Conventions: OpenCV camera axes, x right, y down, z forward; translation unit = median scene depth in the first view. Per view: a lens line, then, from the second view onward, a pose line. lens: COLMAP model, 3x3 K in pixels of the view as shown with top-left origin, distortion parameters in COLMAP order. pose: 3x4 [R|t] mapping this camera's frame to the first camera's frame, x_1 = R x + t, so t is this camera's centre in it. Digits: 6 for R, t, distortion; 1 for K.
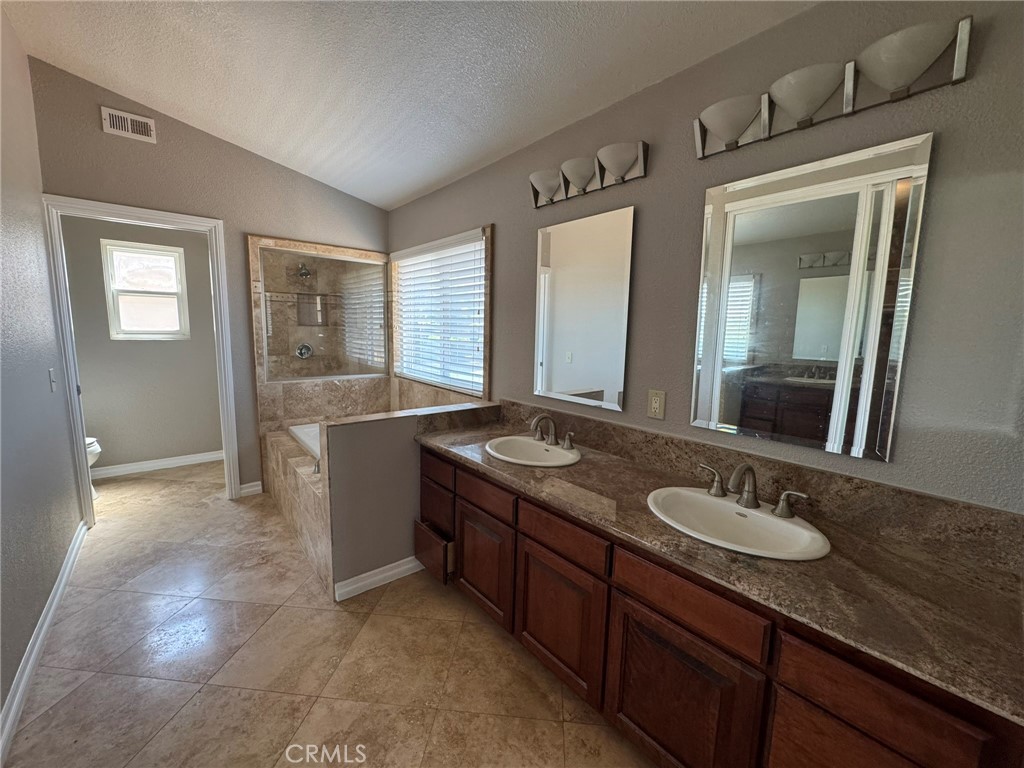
lens RADIAL K [[409.8, 0, 512.0], [0, 409.8, 384.0], [0, 0, 1]] dist [-0.002477, -0.000454]
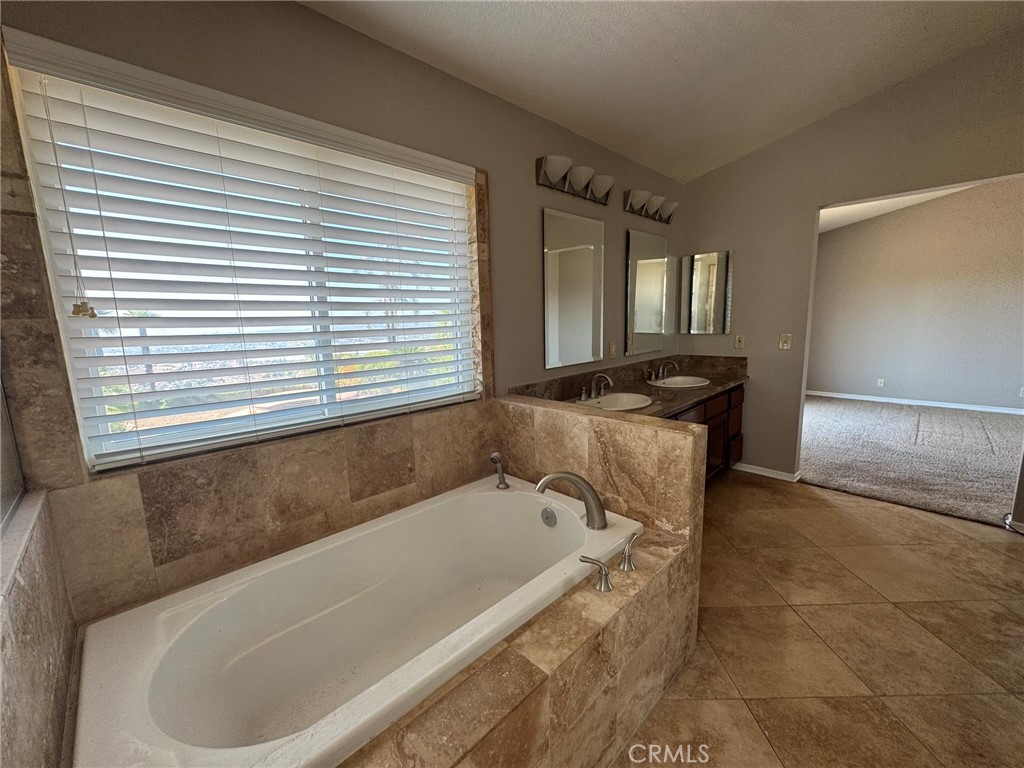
lens RADIAL K [[409.8, 0, 512.0], [0, 409.8, 384.0], [0, 0, 1]] dist [-0.002477, -0.000454]
pose [[-0.079478, -0.180300, 0.980395, -0.963303], [0.165184, 0.967527, 0.191324, -0.149891], [-0.983055, 0.177151, -0.047114, 1.143897]]
